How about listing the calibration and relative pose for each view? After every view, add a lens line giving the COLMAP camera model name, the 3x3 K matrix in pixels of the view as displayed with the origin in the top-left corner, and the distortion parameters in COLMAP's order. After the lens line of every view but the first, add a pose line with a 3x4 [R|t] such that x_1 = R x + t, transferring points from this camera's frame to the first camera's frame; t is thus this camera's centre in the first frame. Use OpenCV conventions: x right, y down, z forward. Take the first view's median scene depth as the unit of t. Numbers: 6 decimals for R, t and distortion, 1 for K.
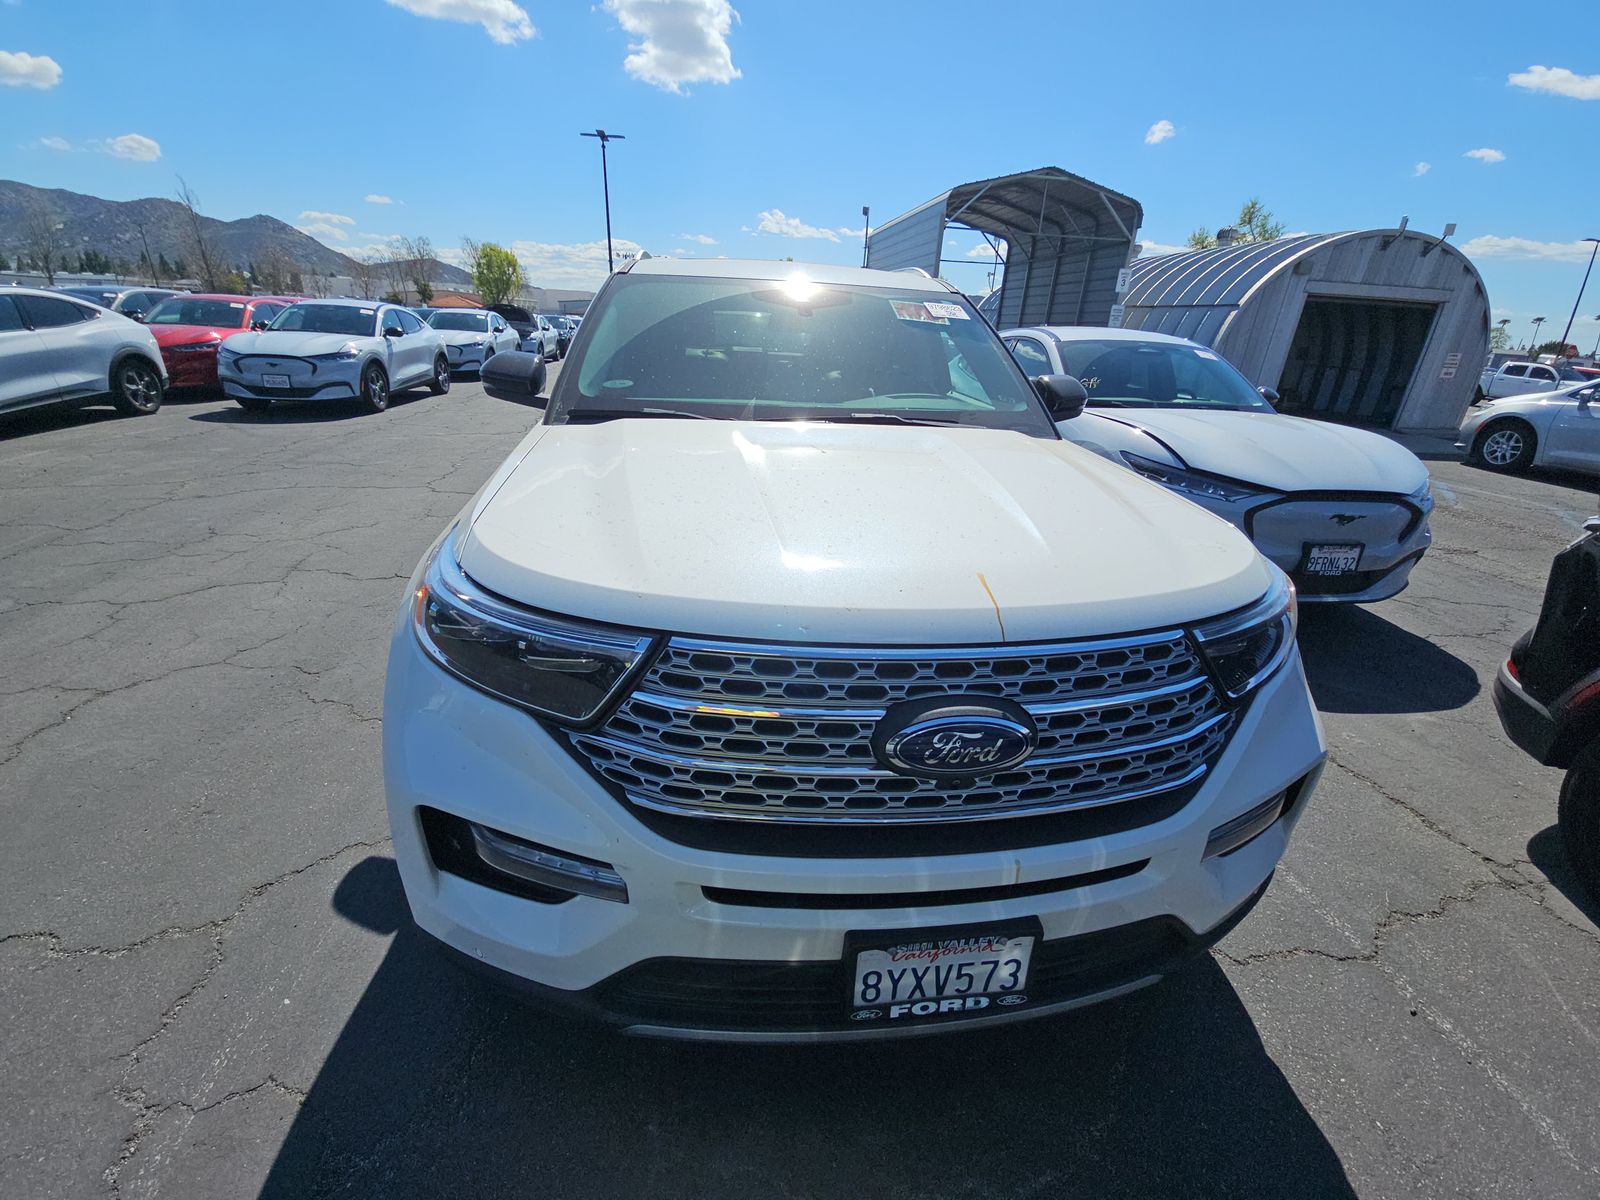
lens RADIAL K [[642.3, 0, 787.1], [0, 642.3, 616.6], [0, 0, 1]] dist [-0.010574, -0.005399]
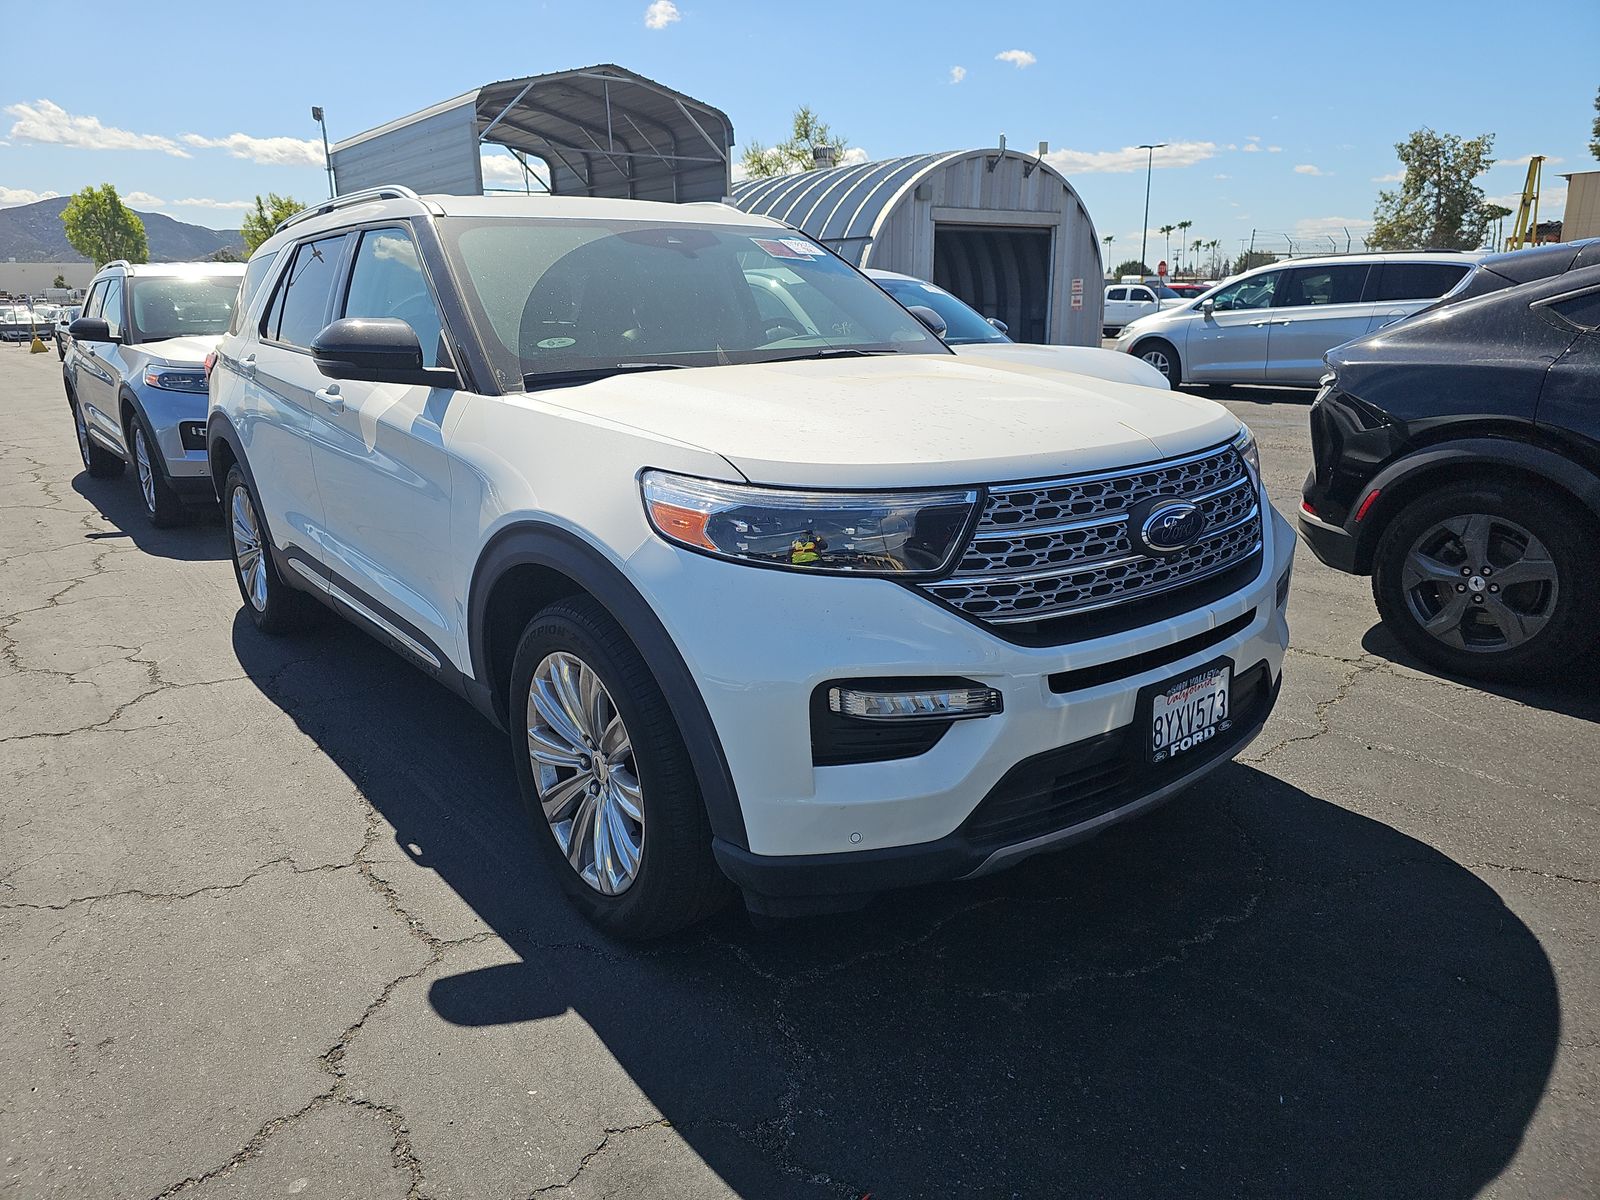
lens RADIAL K [[1036.5, 0, 809.2], [0, 1036.5, 611.9], [0, 0, 1]] dist [0.015691, -0.021385]
pose [[0.845739, -0.201424, 0.494119, -0.115781], [0.258855, 0.964630, -0.049834, 0.021070], [-0.466605, 0.170052, 0.867965, -0.042729]]
